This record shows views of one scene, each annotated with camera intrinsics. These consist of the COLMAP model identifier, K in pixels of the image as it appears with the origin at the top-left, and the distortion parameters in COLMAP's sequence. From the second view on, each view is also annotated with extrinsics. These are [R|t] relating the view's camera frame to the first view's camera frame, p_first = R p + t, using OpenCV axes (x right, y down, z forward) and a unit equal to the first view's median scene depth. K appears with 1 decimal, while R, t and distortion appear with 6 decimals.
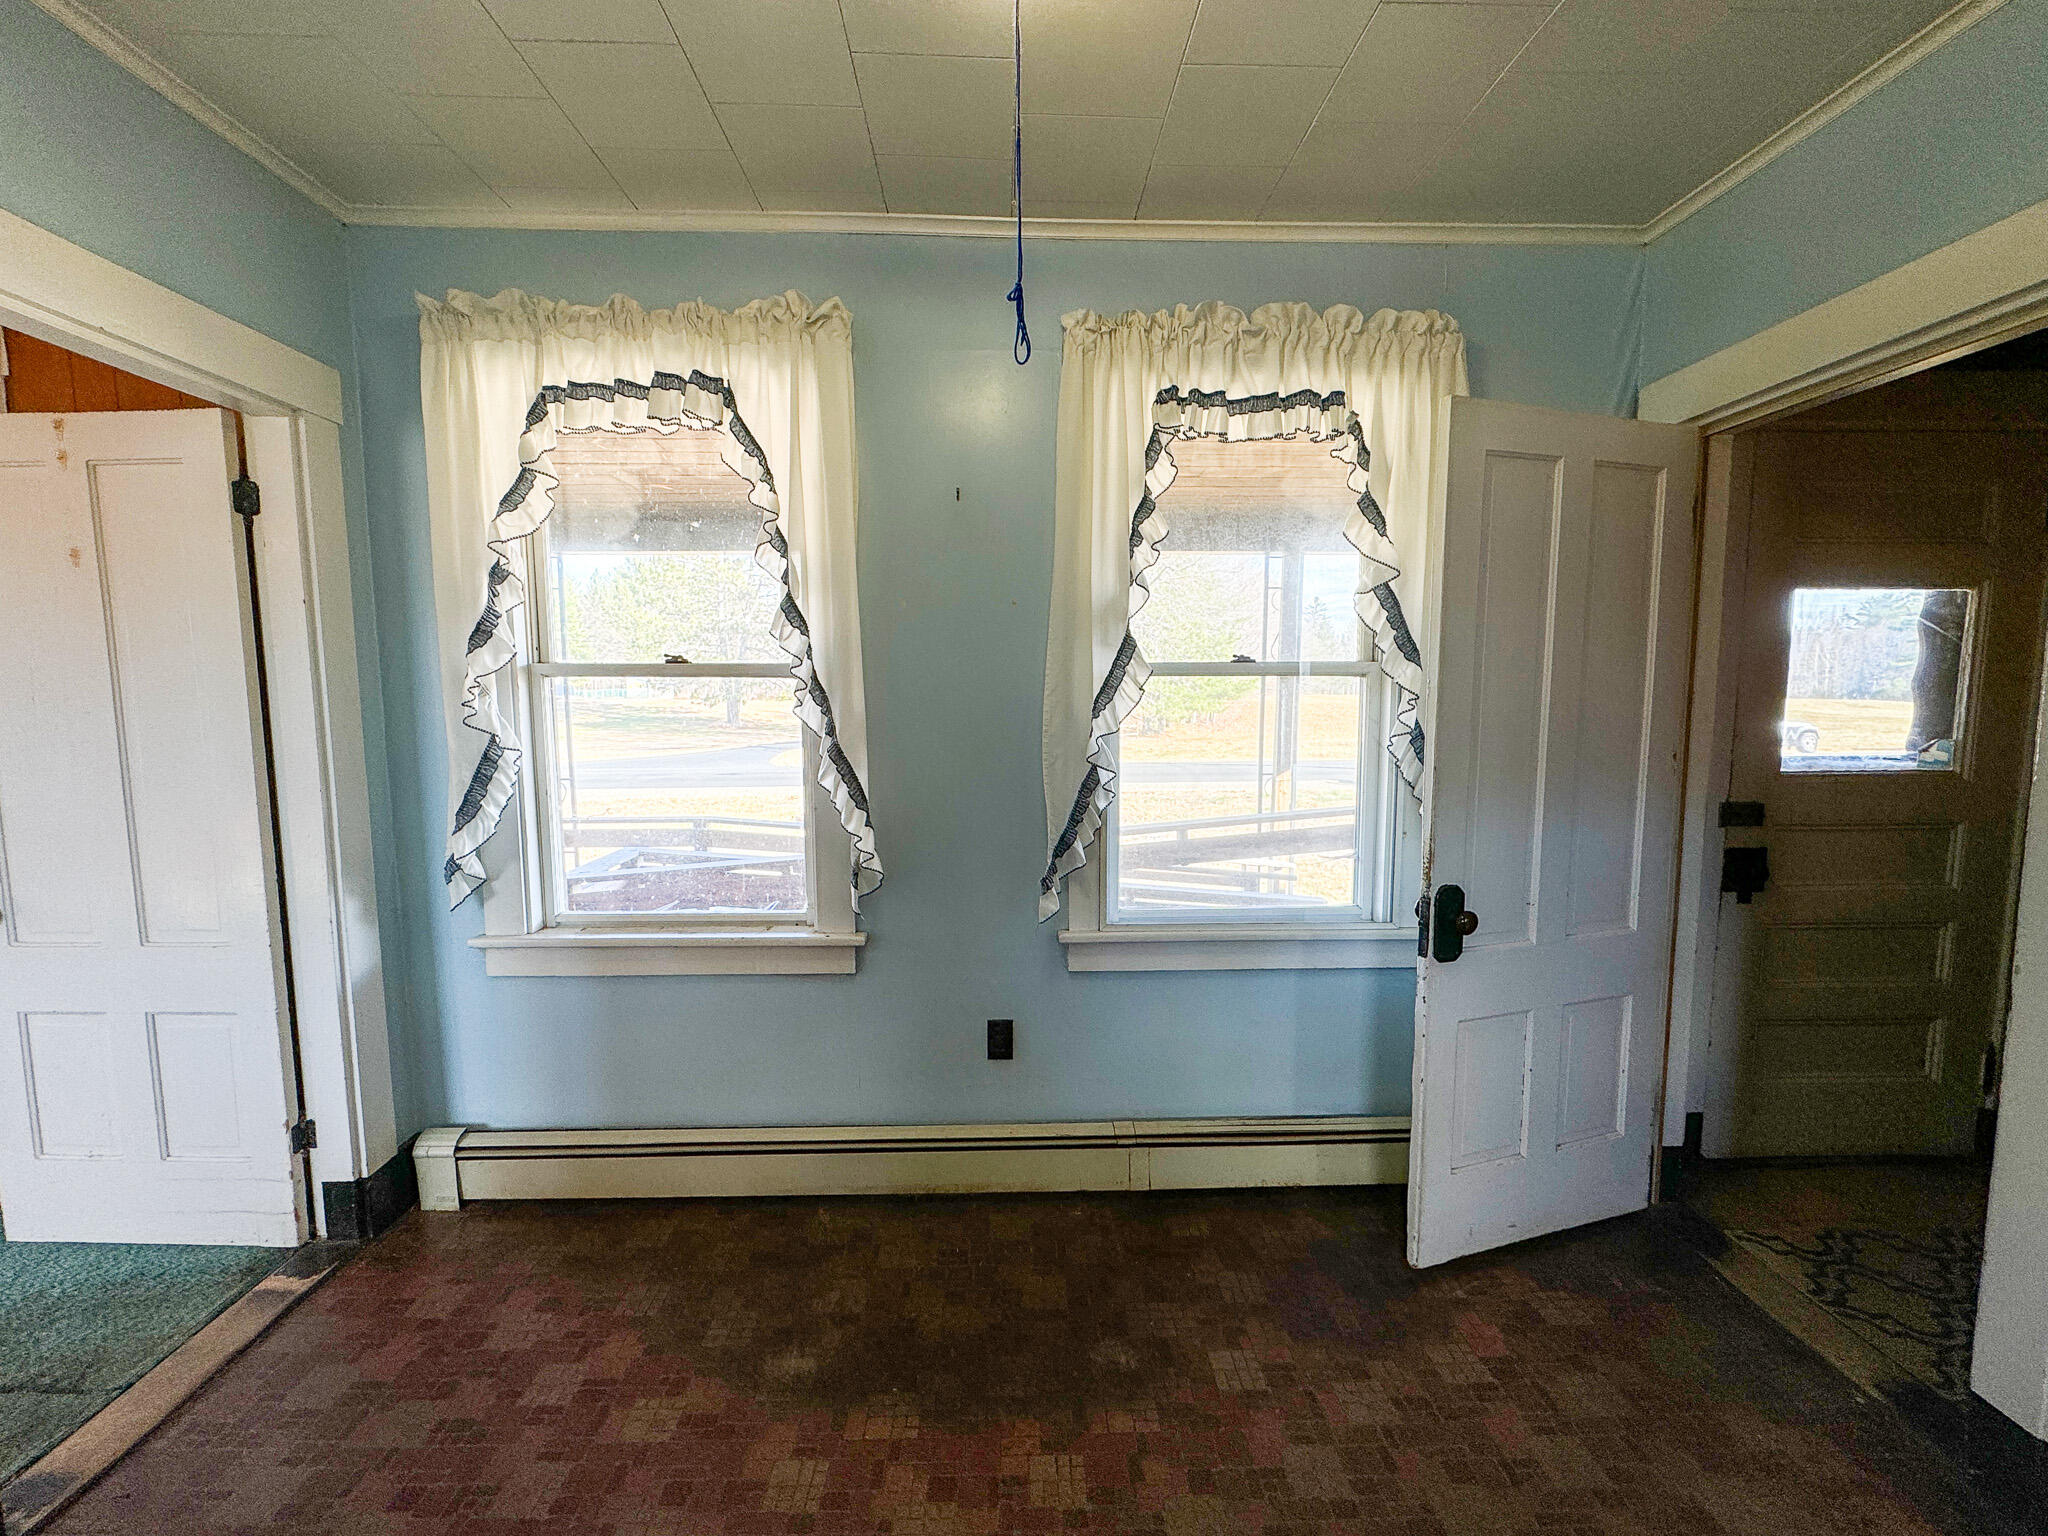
lens RADIAL K [[836.2, 0, 1026.1], [0, 836.2, 770.0], [0, 0, 1]] dist [-0.002804, -0.000183]
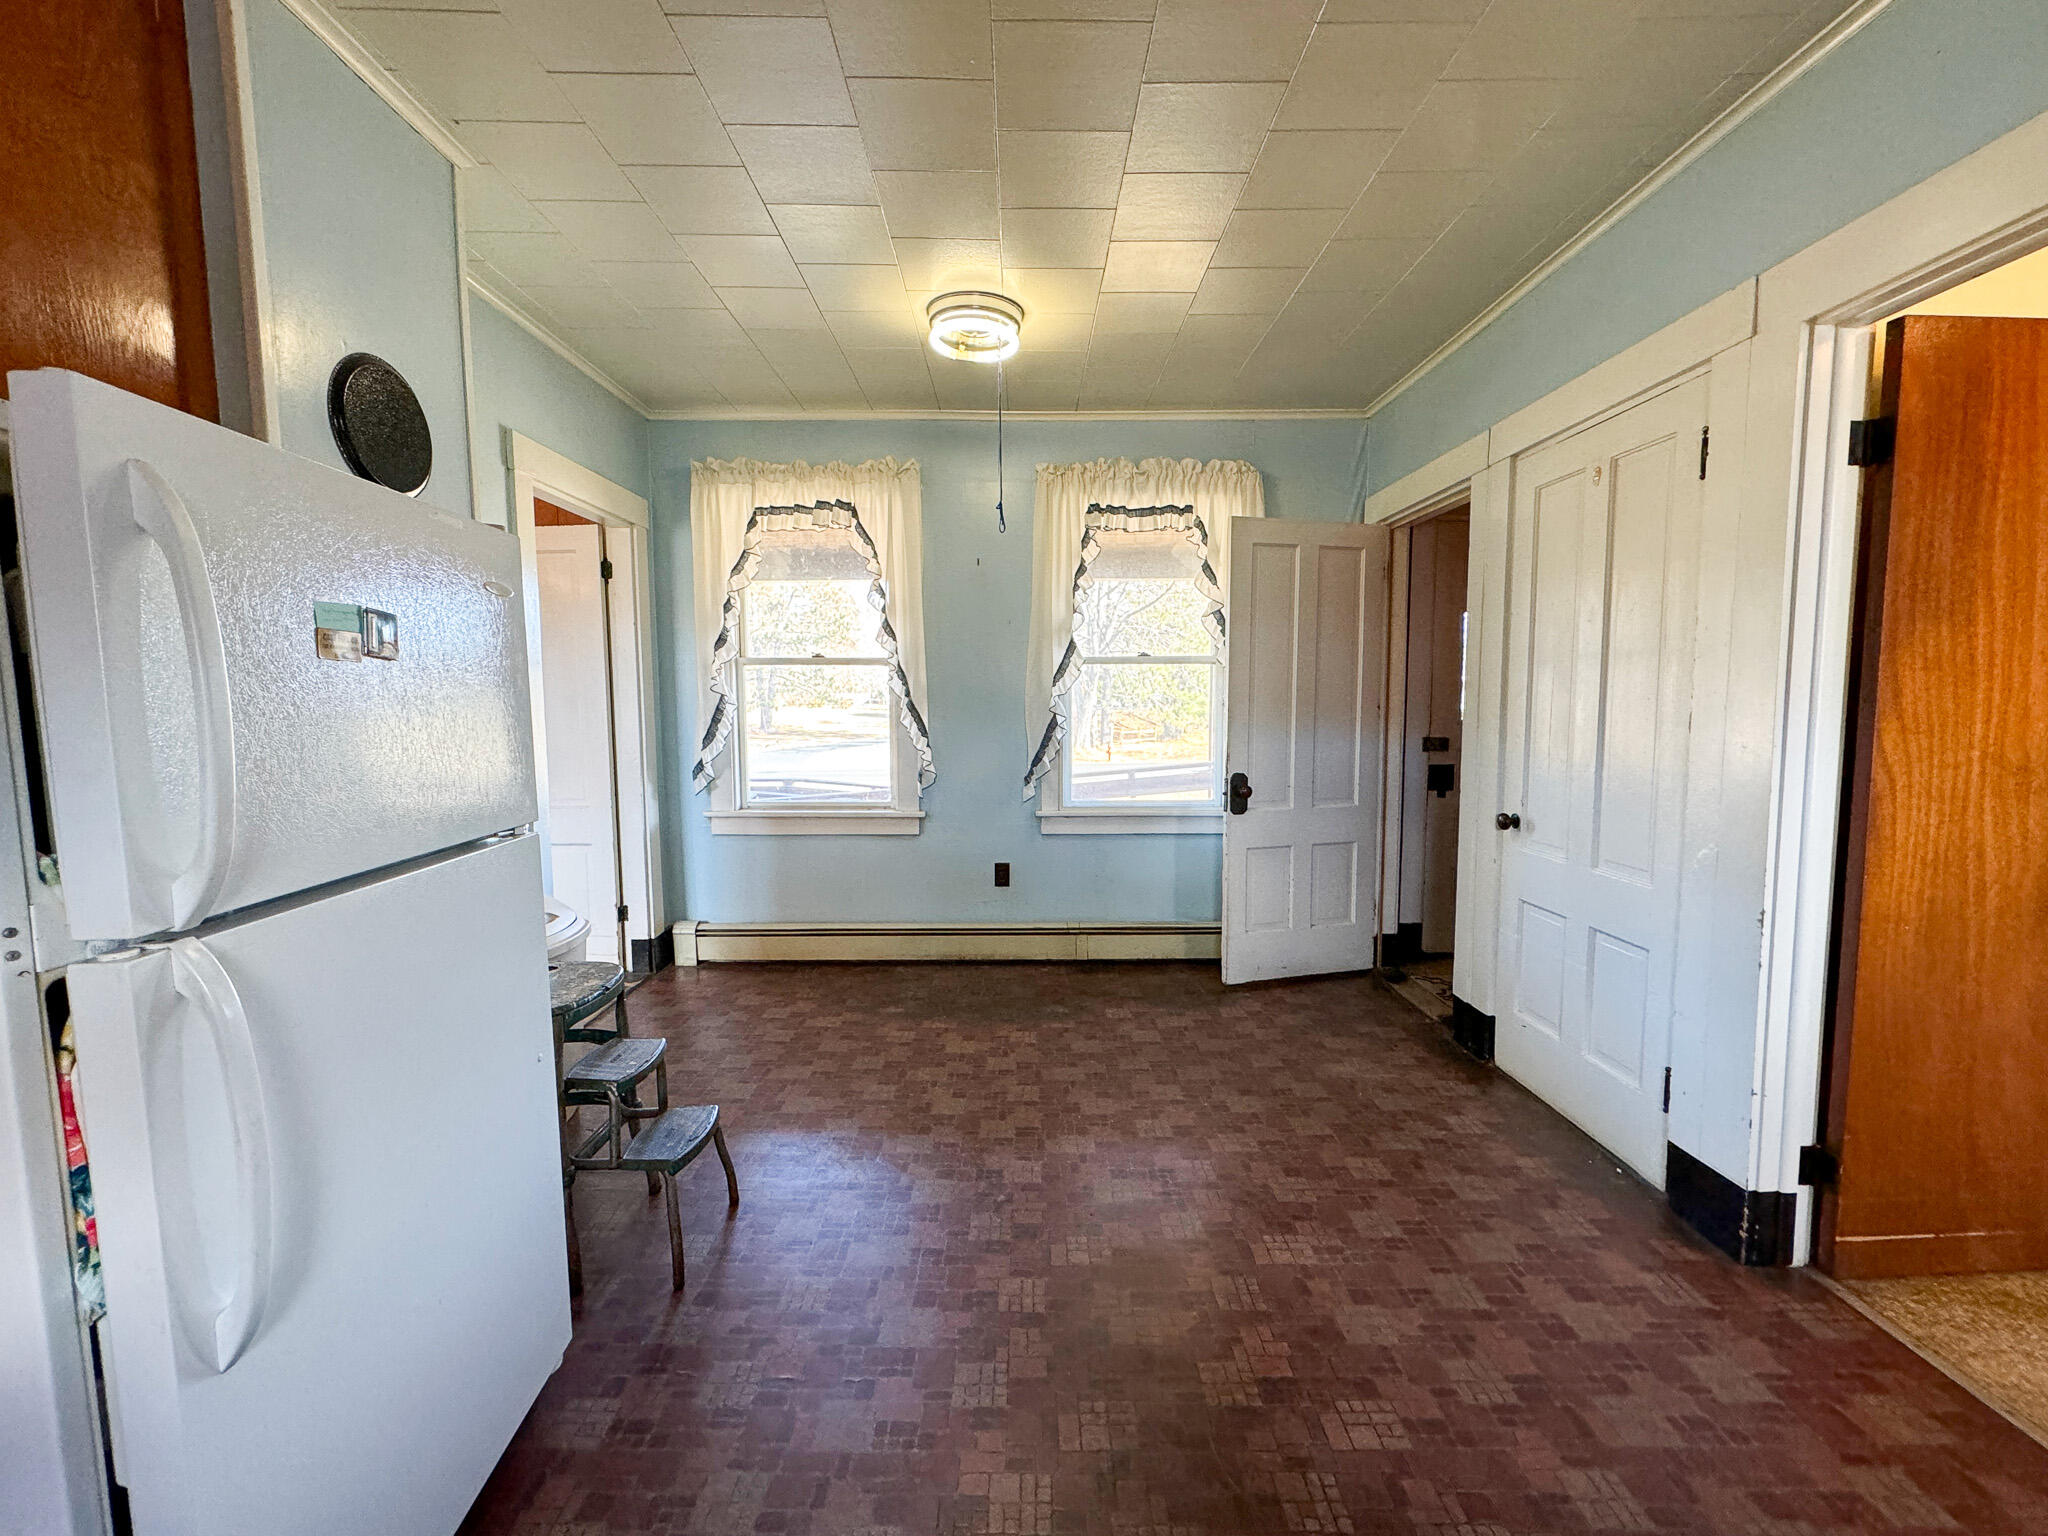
lens RADIAL K [[836.2, 0, 1022.2], [0, 836.2, 768.5], [0, 0, 1]] dist [-0.002804, -0.000183]
pose [[0.999398, 0.001911, -0.034642, 0.077391], [-0.002277, 0.999942, -0.010526, 0.134466], [0.034620, 0.010598, 0.999344, -0.804577]]
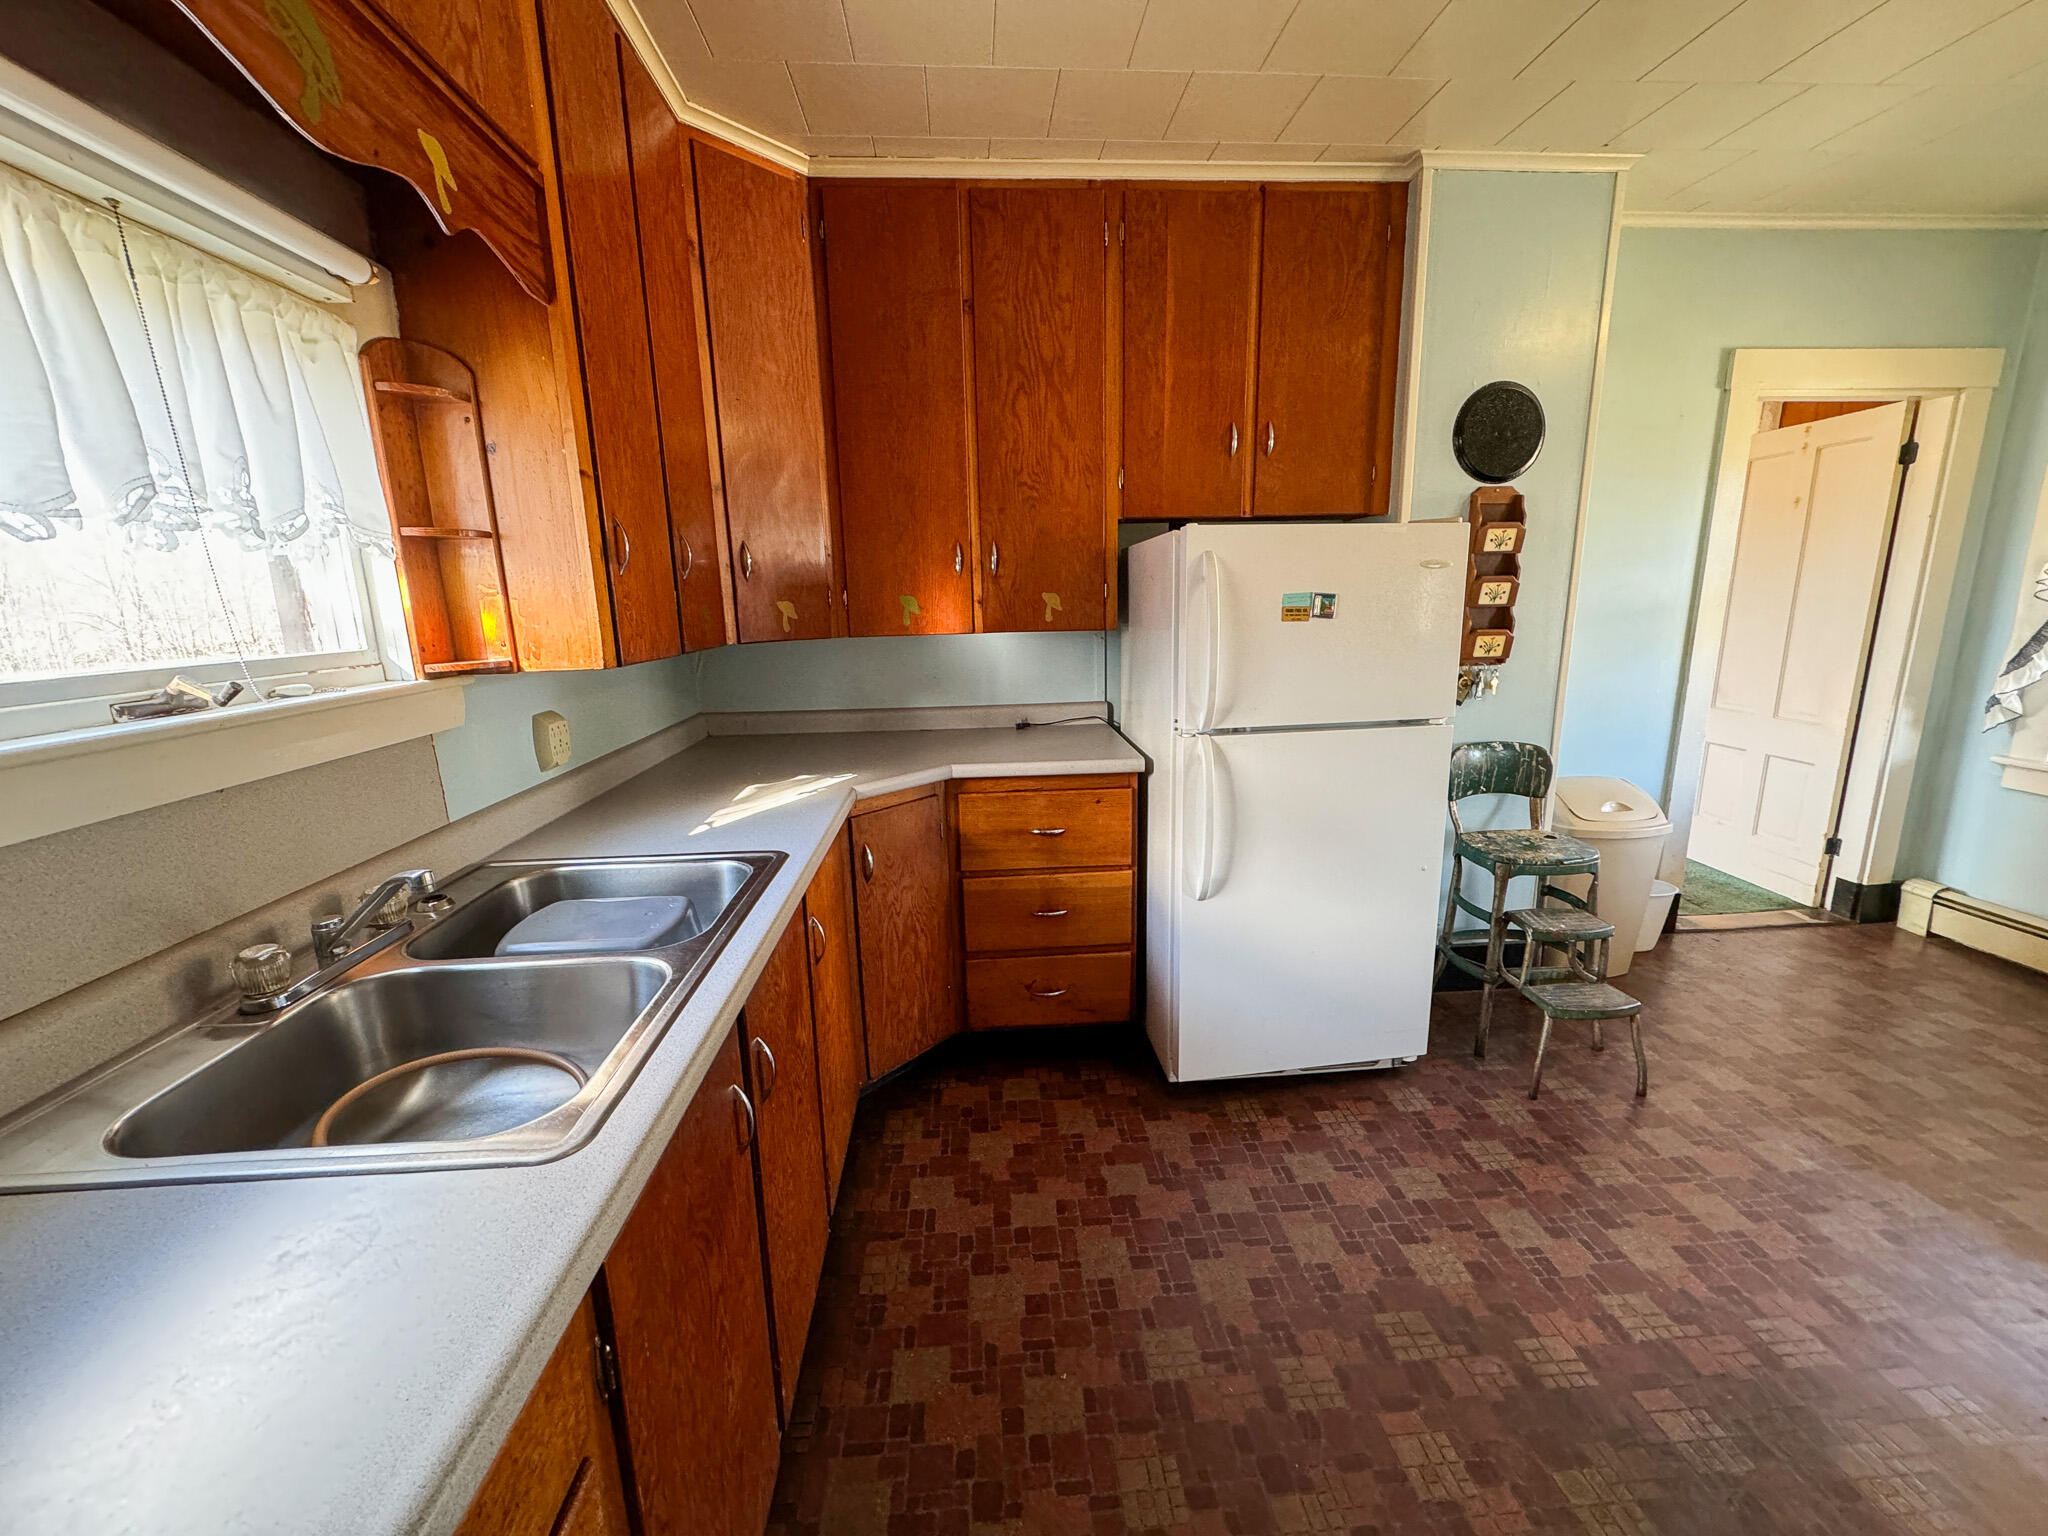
lens RADIAL K [[811.1, 0, 1025.9], [0, 811.1, 764.6], [0, 0, 1]] dist [-0.003229, 0.000571]
pose [[0.036892, 0.209462, -0.977121, 0.617498], [-0.073315, 0.975719, 0.206394, 0.061350], [0.996626, 0.064023, 0.051353, -0.699772]]
